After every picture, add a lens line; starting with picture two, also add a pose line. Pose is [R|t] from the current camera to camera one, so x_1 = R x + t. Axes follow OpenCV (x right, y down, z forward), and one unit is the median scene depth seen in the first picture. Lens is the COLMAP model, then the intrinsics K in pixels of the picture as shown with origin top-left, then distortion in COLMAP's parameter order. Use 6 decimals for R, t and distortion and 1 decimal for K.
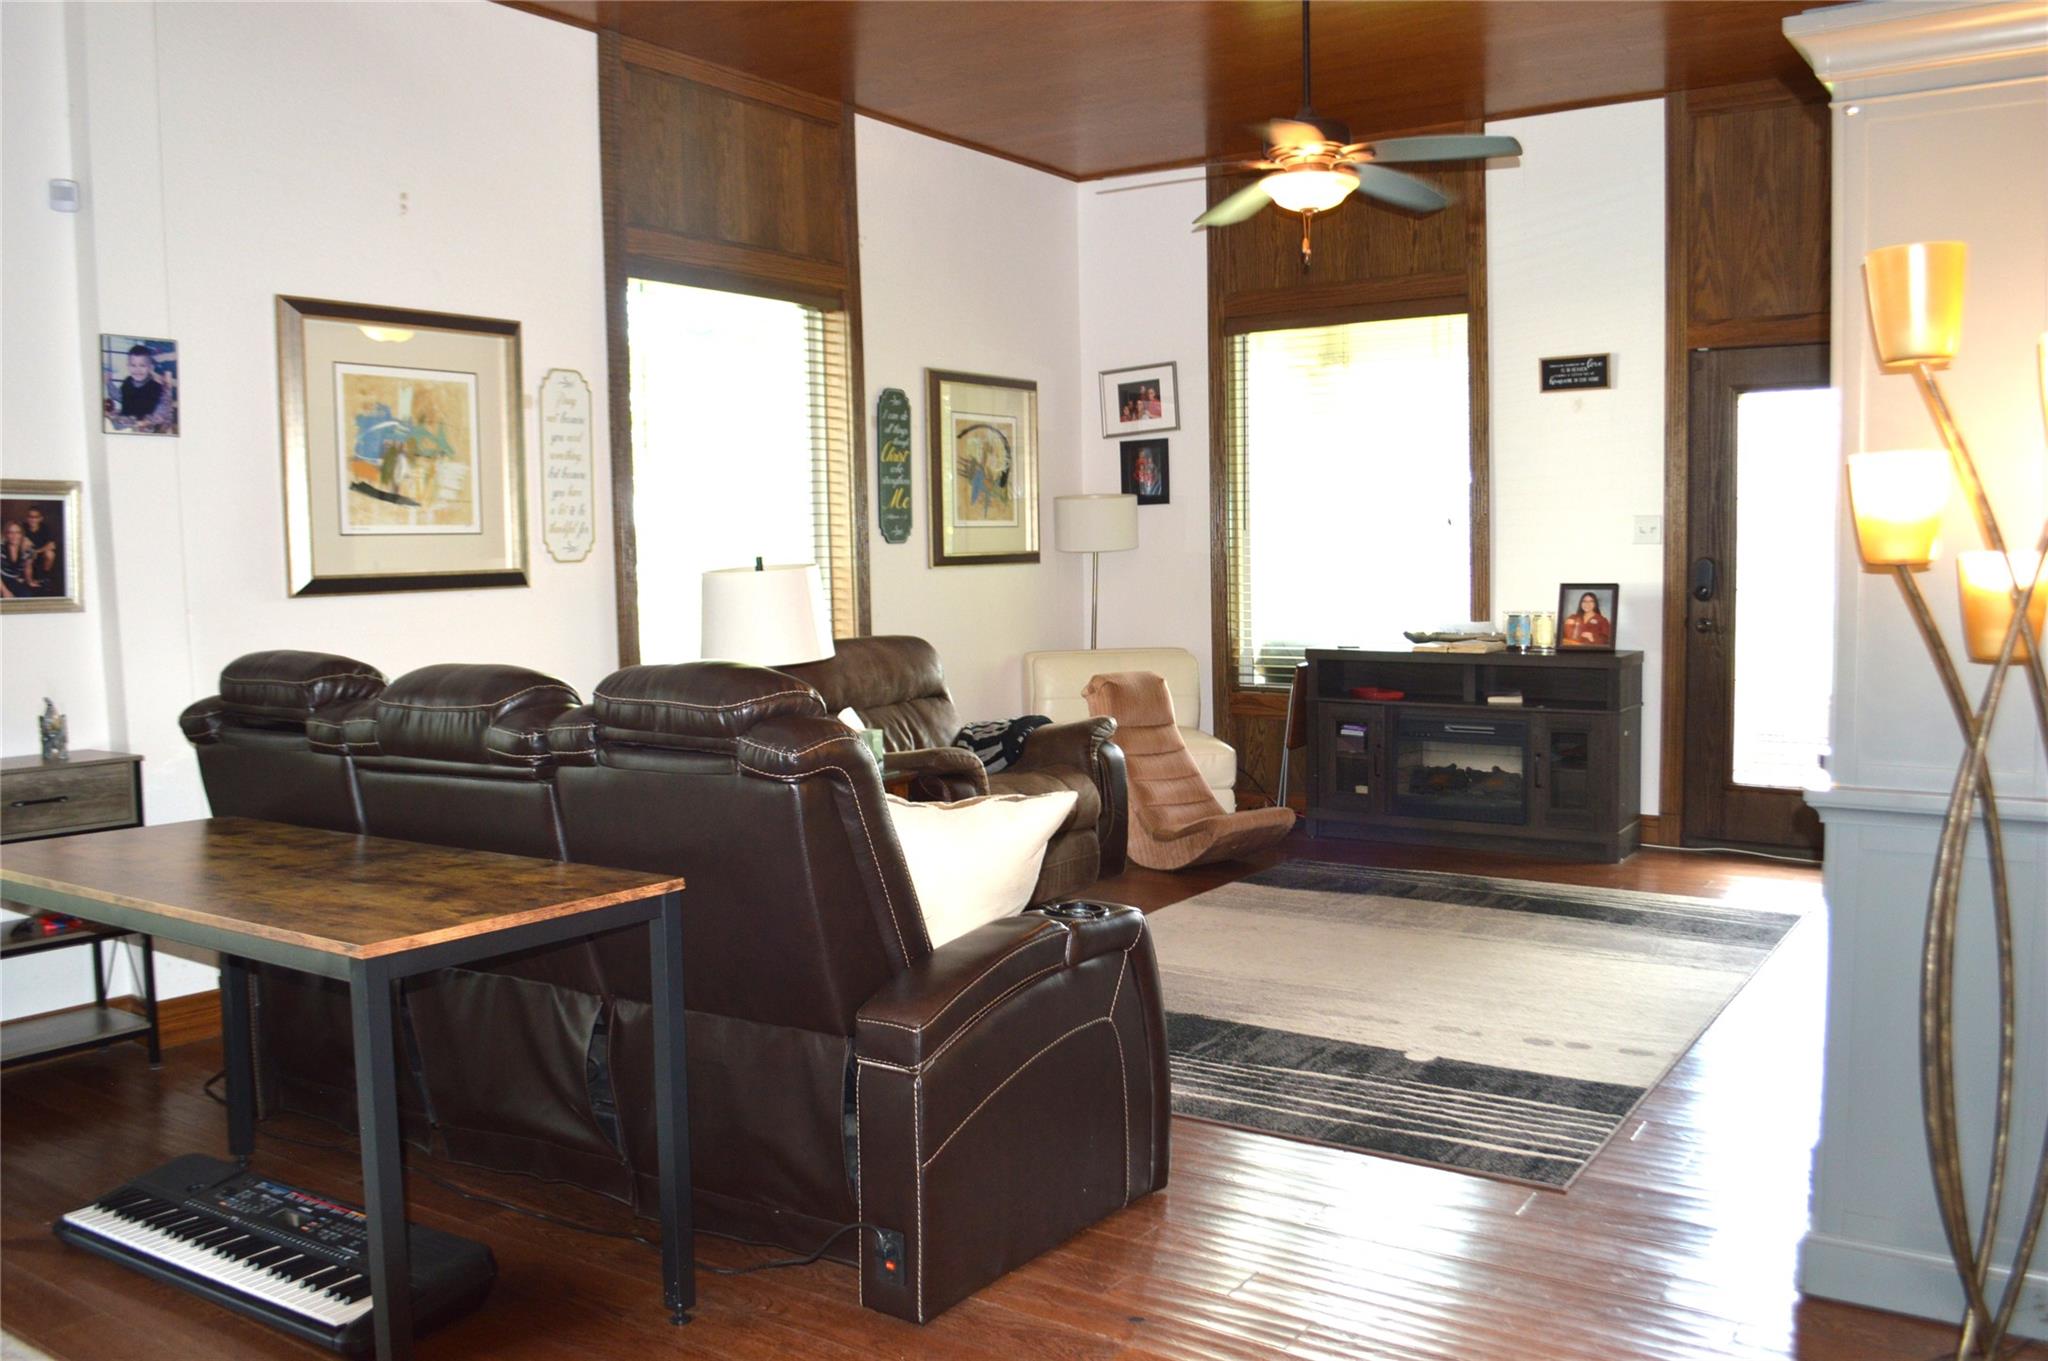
lens RADIAL K [[1668.3, 0, 1021.6], [0, 1668.3, 687.8], [0, 0, 1]] dist [-0.080712, 0.008067]
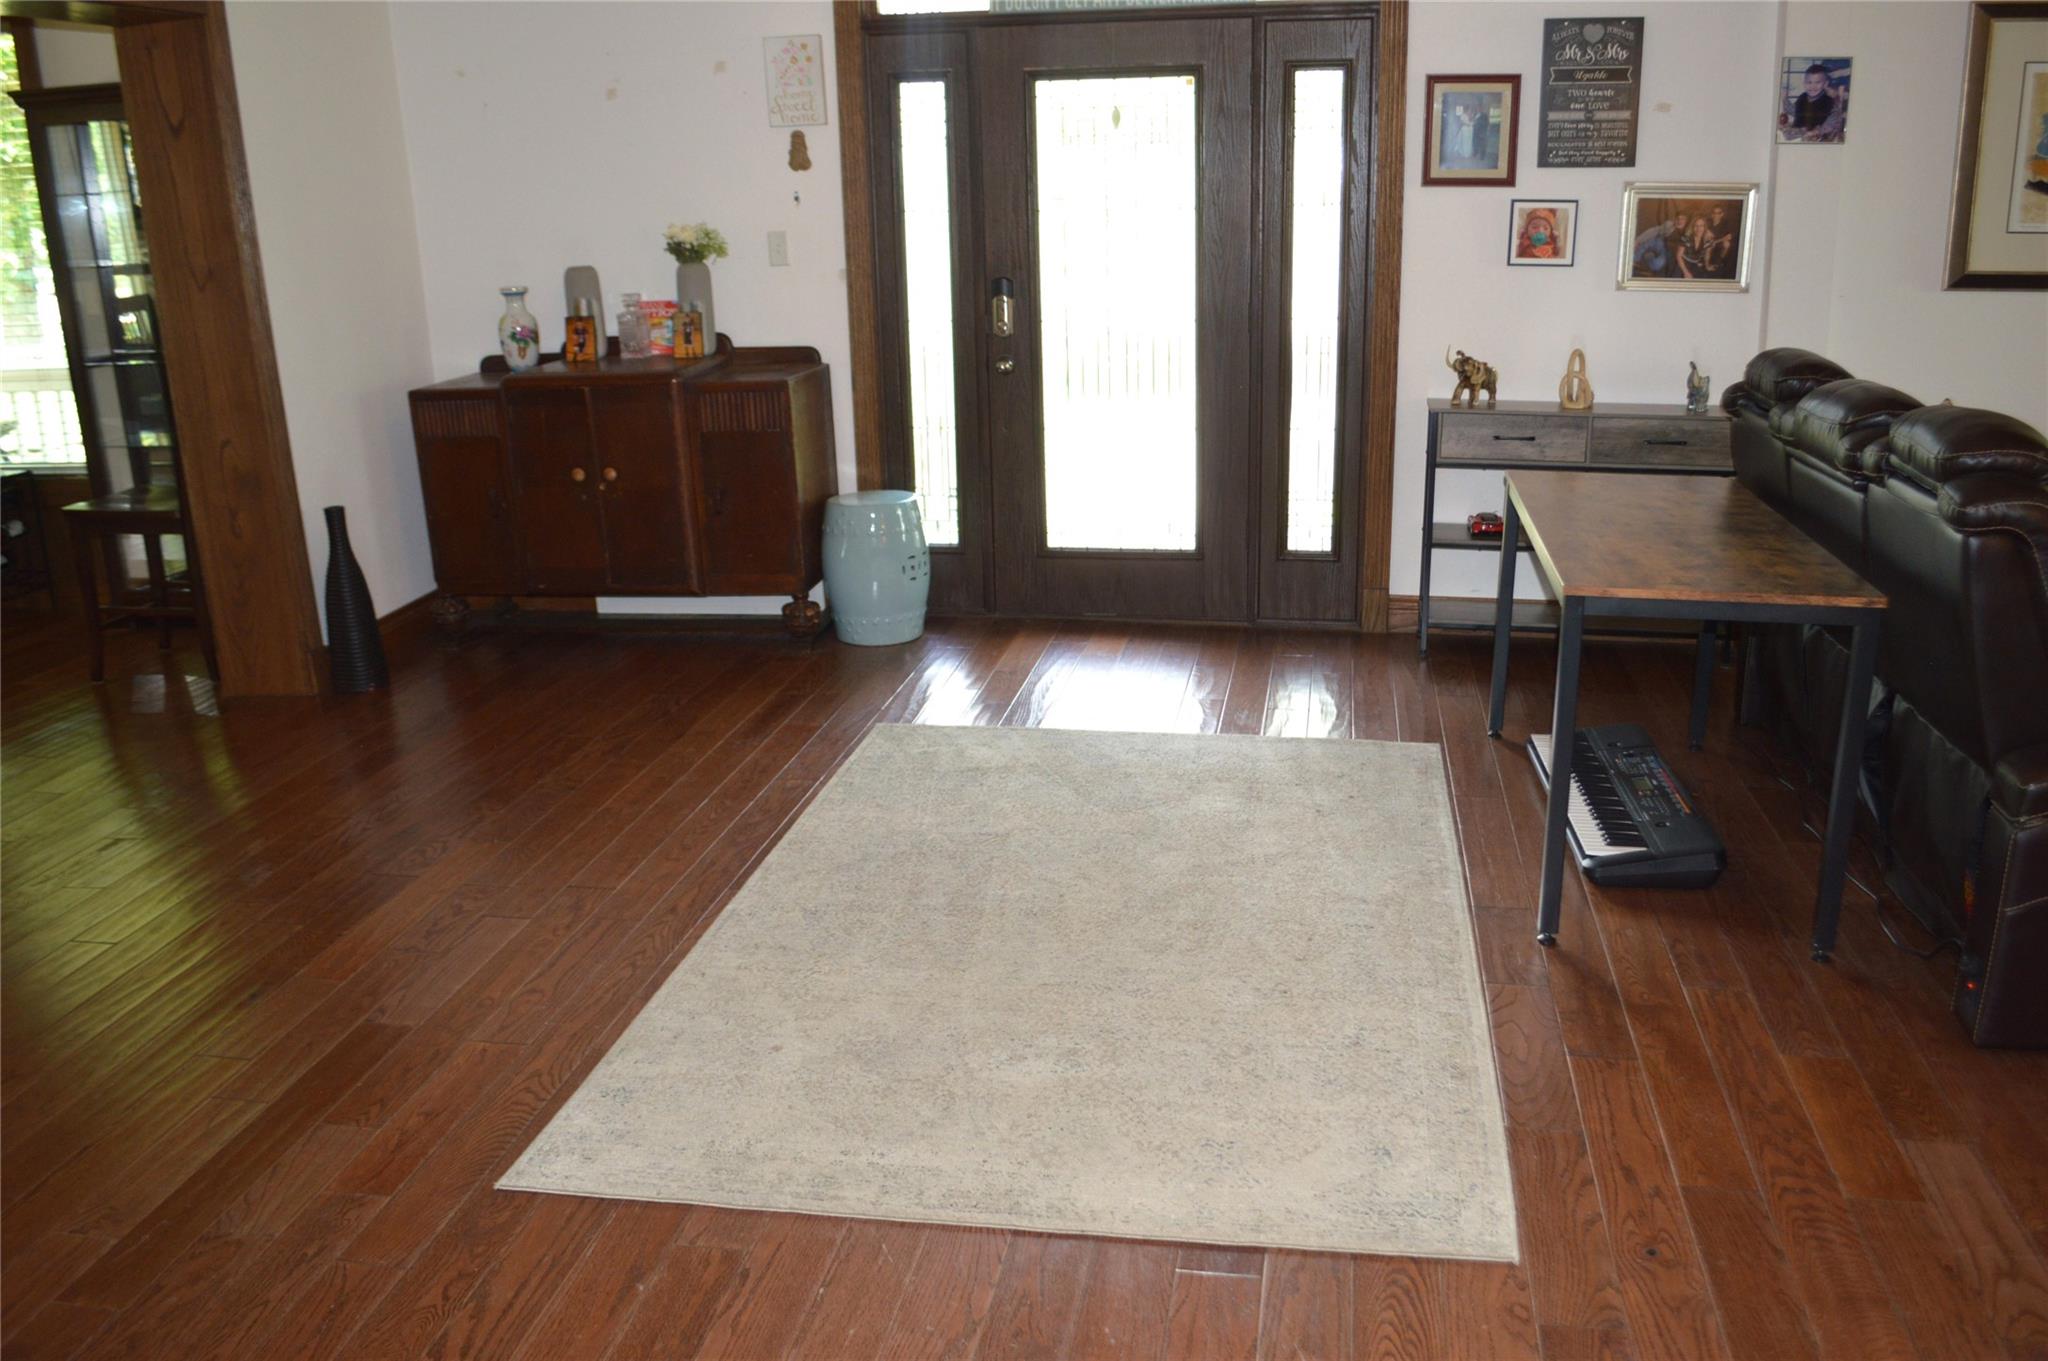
lens RADIAL K [[1668.3, 0, 1028.2], [0, 1668.3, 682.4], [0, 0, 1]] dist [-0.080712, 0.008067]
pose [[0.405627, 0.270876, -0.872979, 0.230120], [-0.061670, 0.961013, 0.269537, -0.040890], [0.911956, -0.055495, 0.406518, -0.005743]]
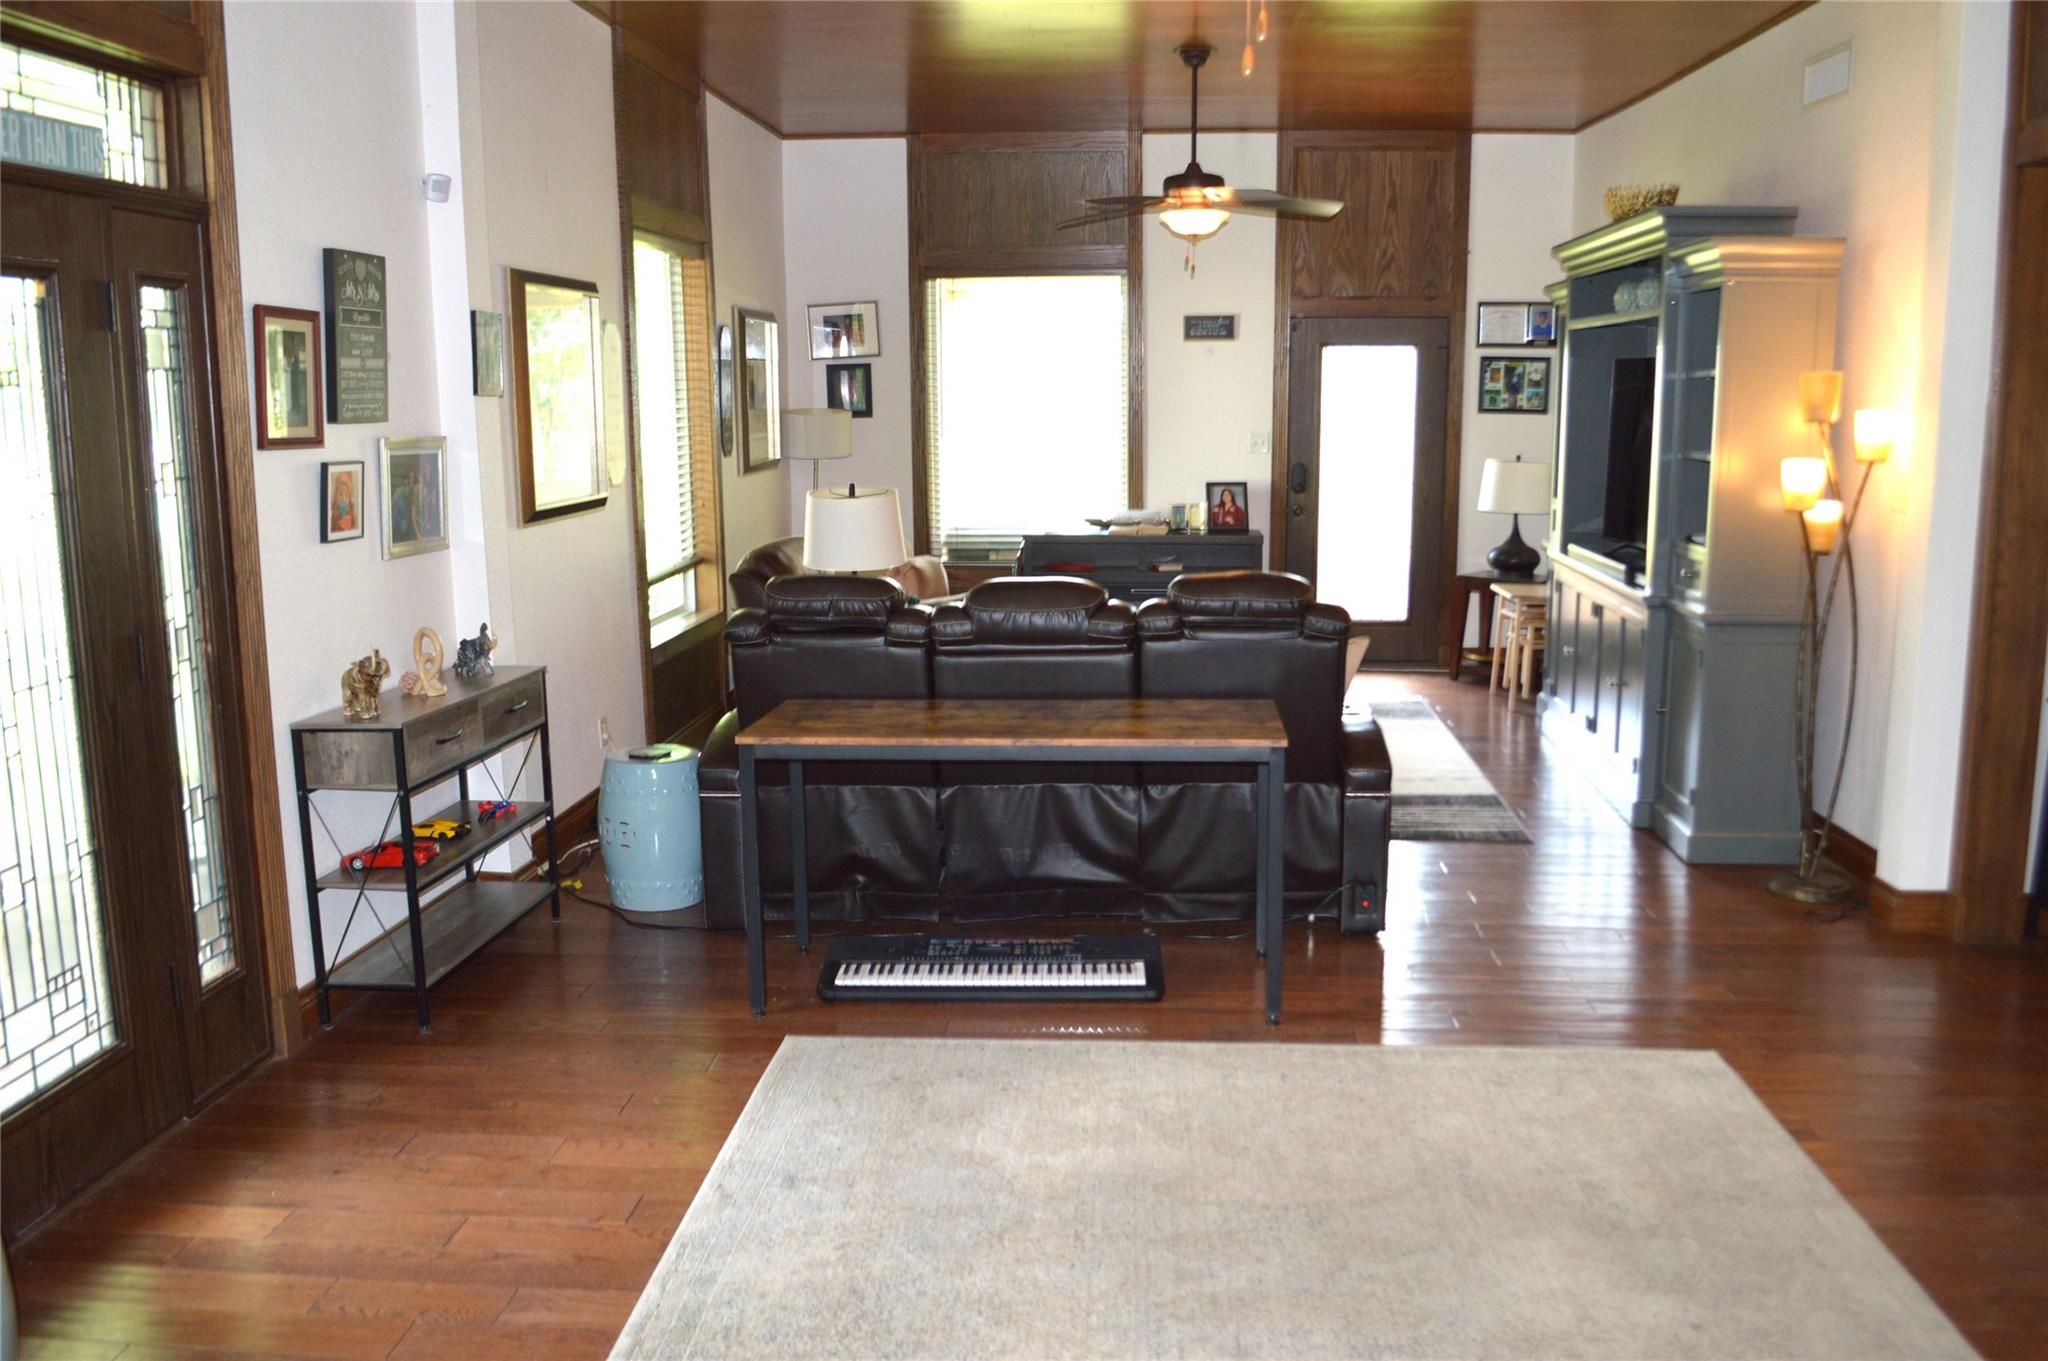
lens RADIAL K [[1668.3, 0, 1036.9], [0, 1668.3, 679.8], [0, 0, 1]] dist [-0.080712, 0.008067]
pose [[0.869506, -0.074022, 0.488345, -0.511214], [0.035109, 0.995468, 0.088377, -0.027583], [-0.492674, -0.059699, 0.868164, -0.155107]]
